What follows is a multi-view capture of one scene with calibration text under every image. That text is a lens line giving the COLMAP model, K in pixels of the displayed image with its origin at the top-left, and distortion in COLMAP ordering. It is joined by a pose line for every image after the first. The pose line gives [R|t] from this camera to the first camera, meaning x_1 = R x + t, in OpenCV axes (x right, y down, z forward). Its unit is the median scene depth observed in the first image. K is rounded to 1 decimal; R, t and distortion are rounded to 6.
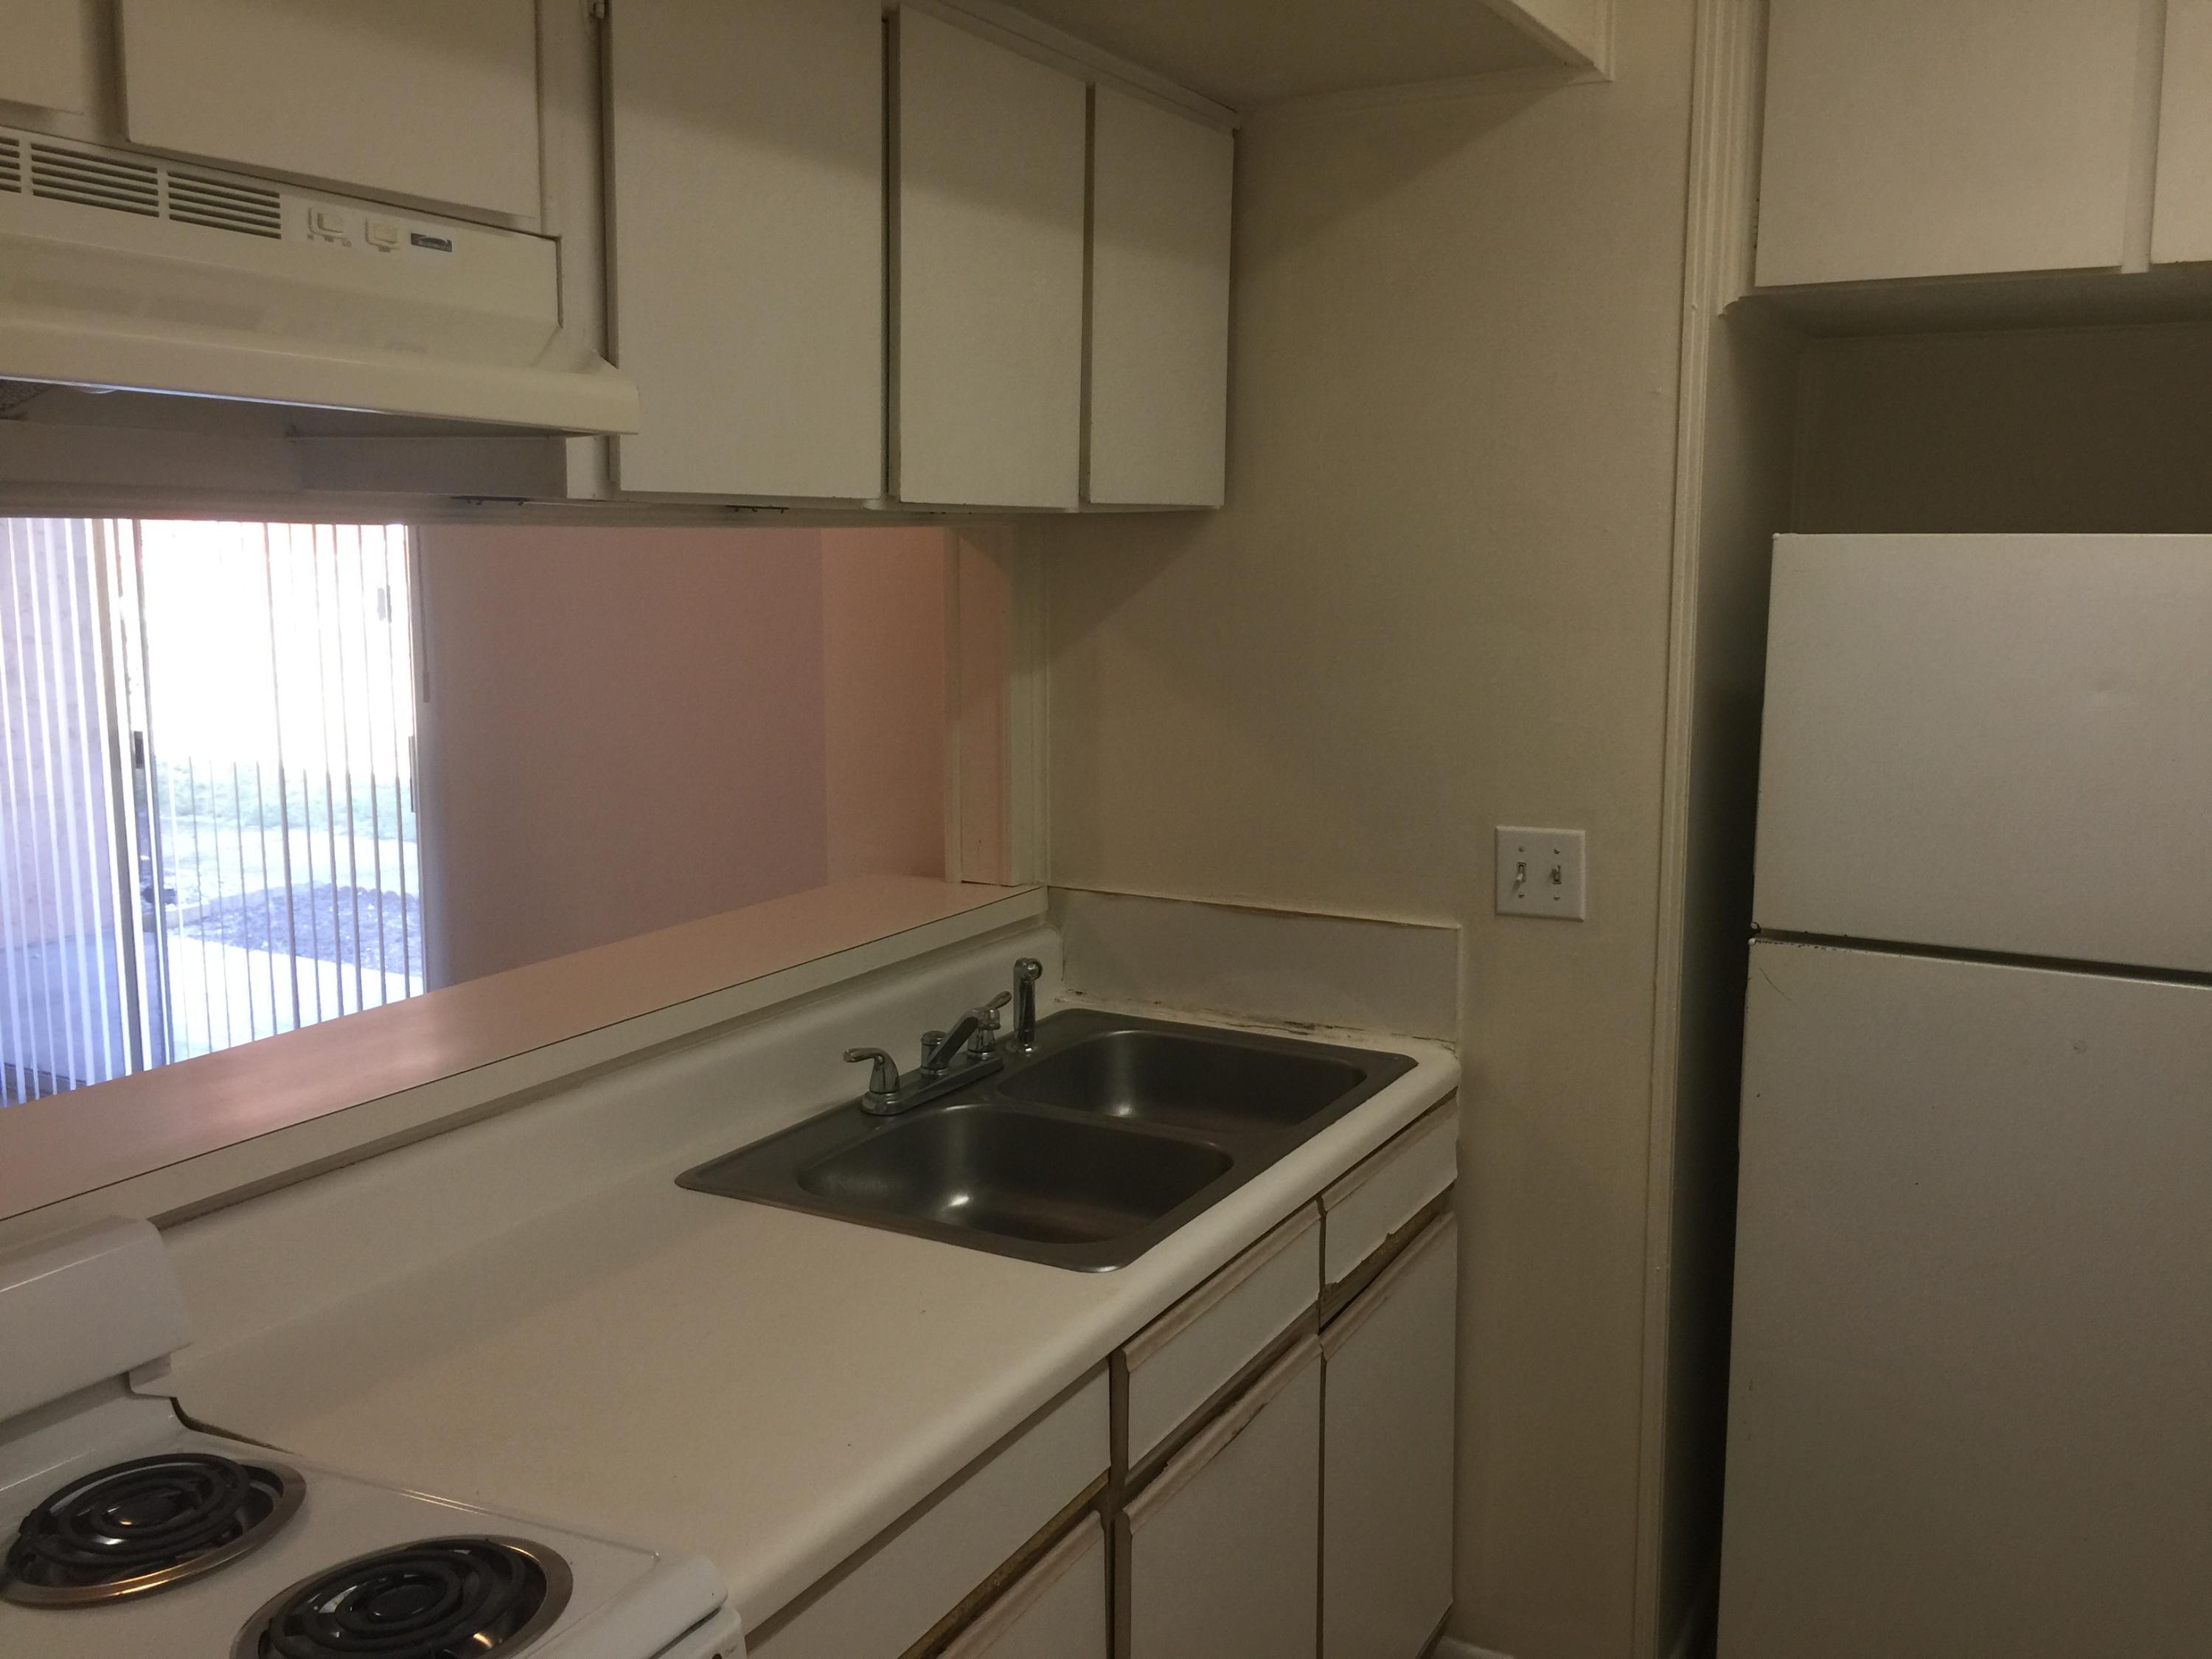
lens RADIAL K [[1905.9, 0, 1107.5], [0, 1905.9, 823.6], [0, 0, 1]] dist [0.031865, -0.049542]
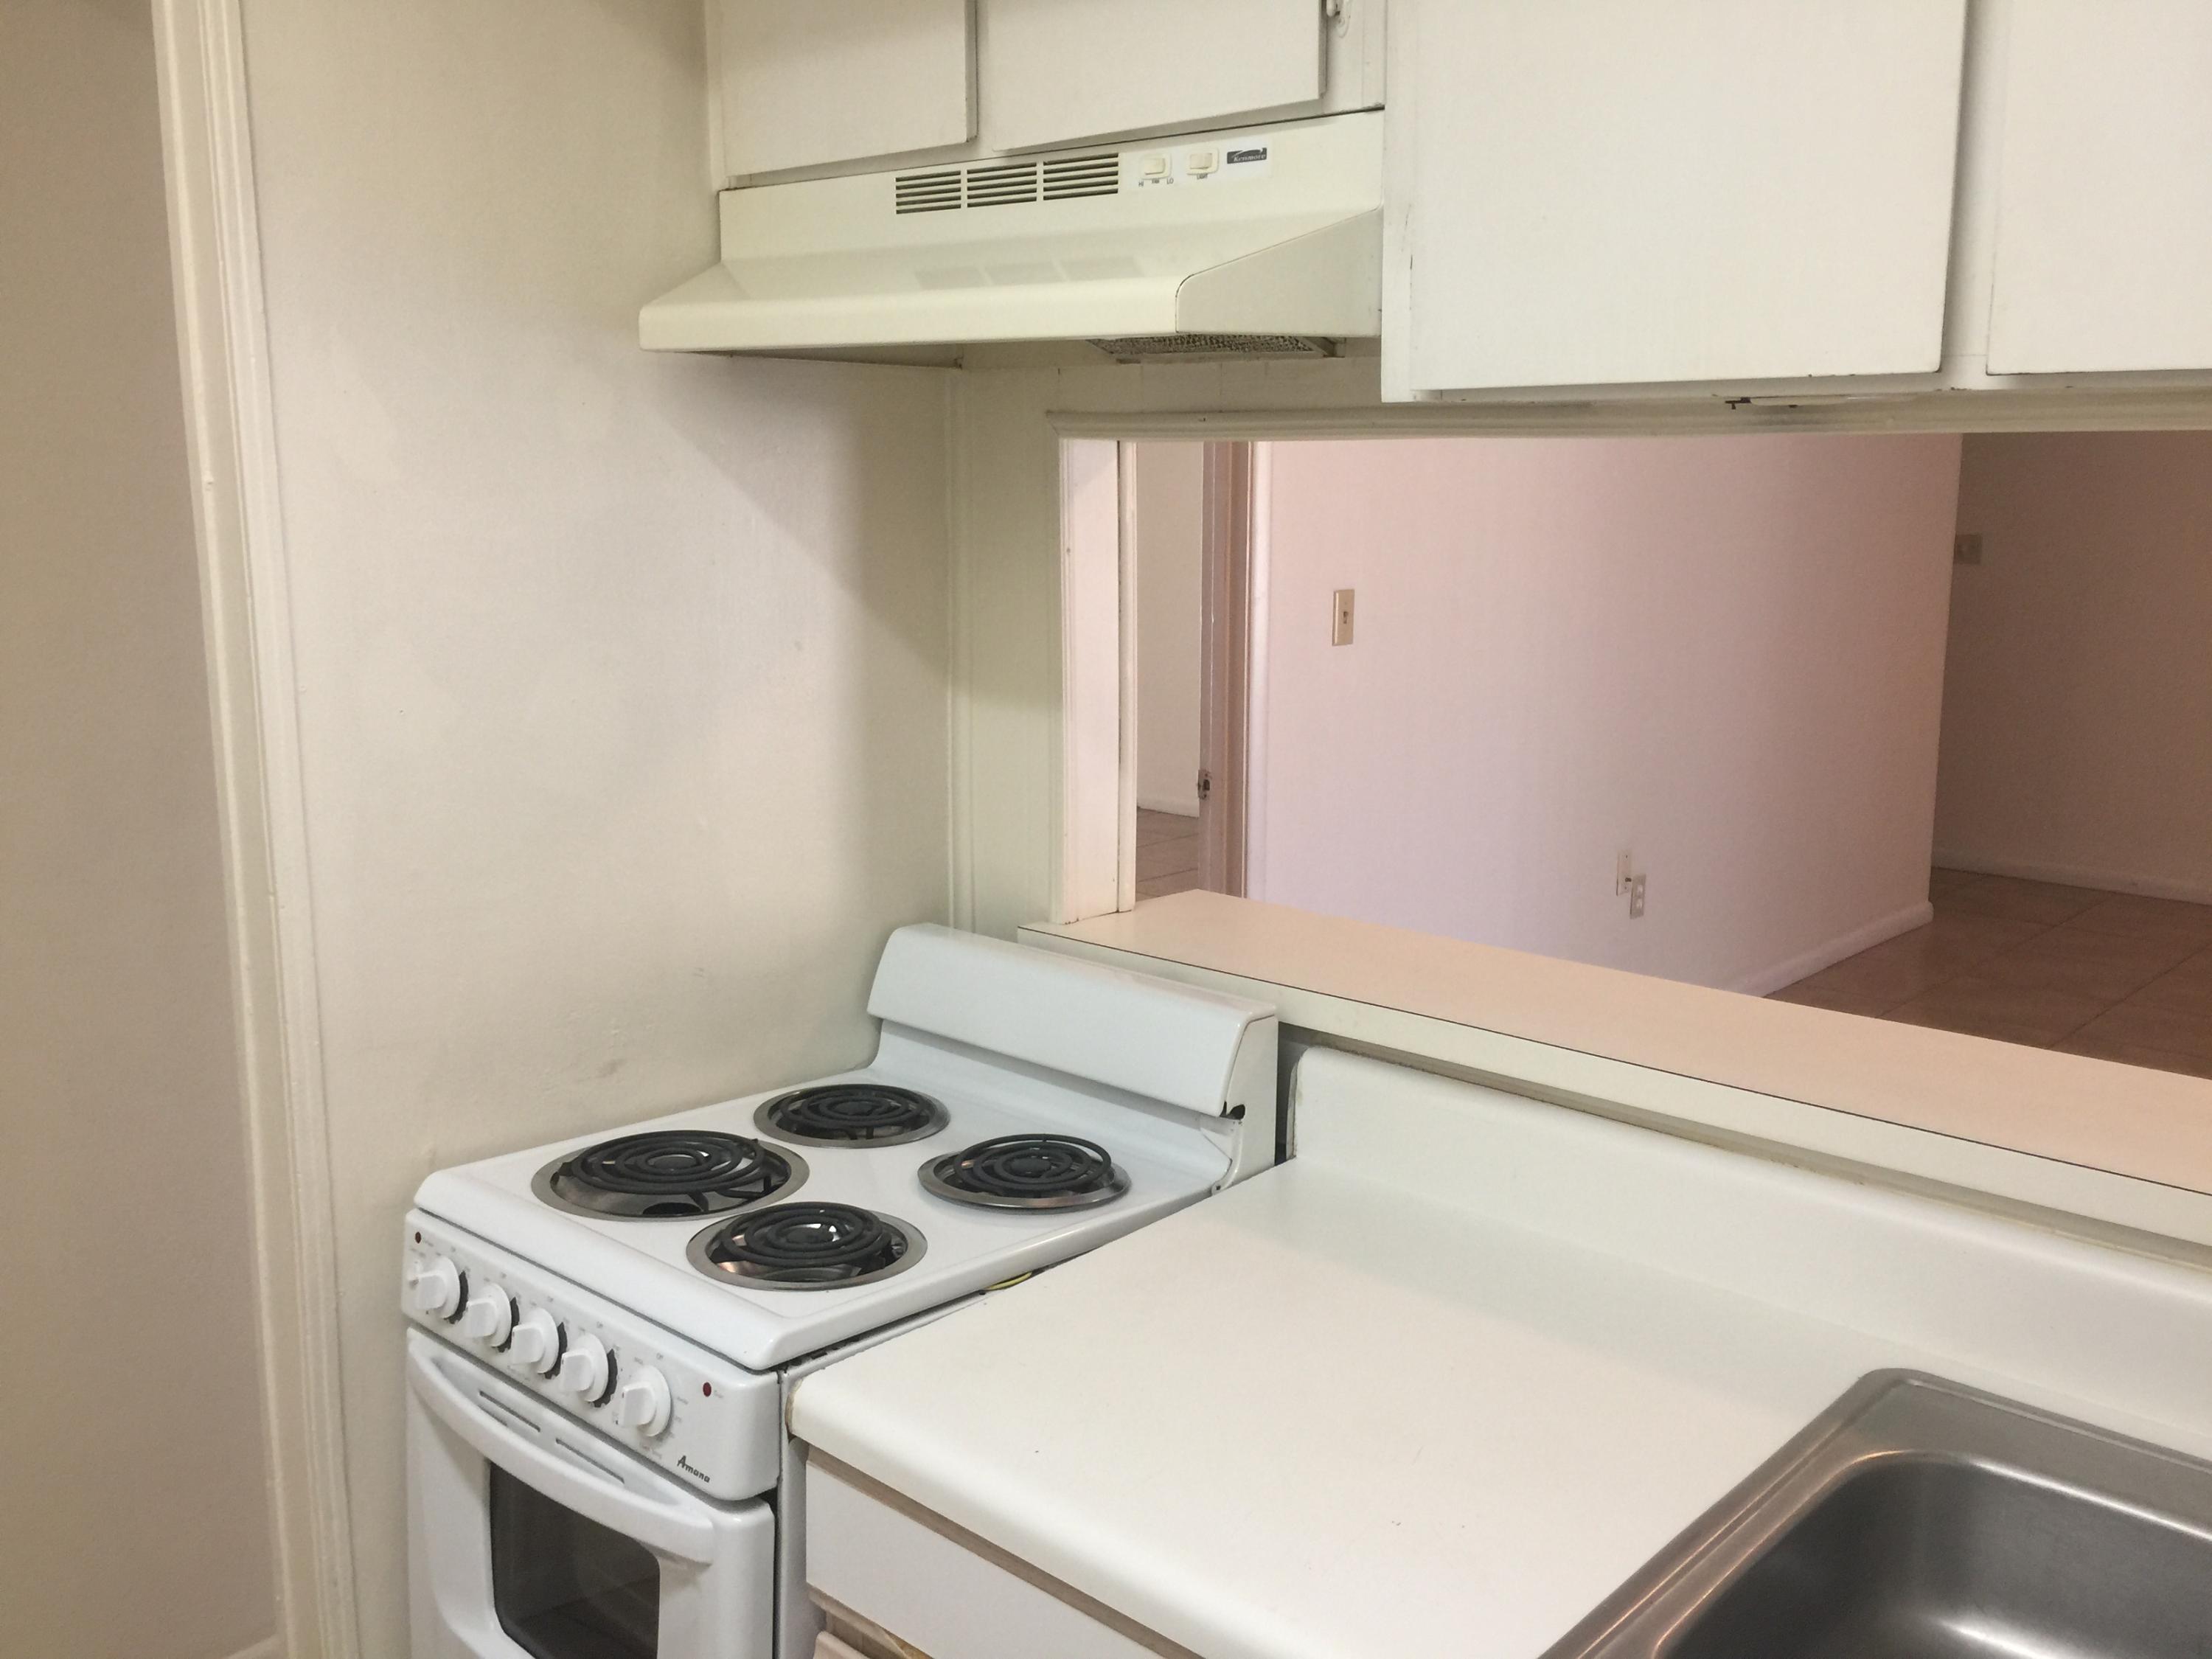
lens RADIAL K [[1905.9, 0, 1109.4], [0, 1905.9, 831.1], [0, 0, 1]] dist [0.031865, -0.049542]
pose [[-0.226813, 0.179306, -0.957291, 0.746197], [-0.148873, 0.964973, 0.216018, -0.174799], [0.962493, 0.191511, -0.192175, 1.262728]]
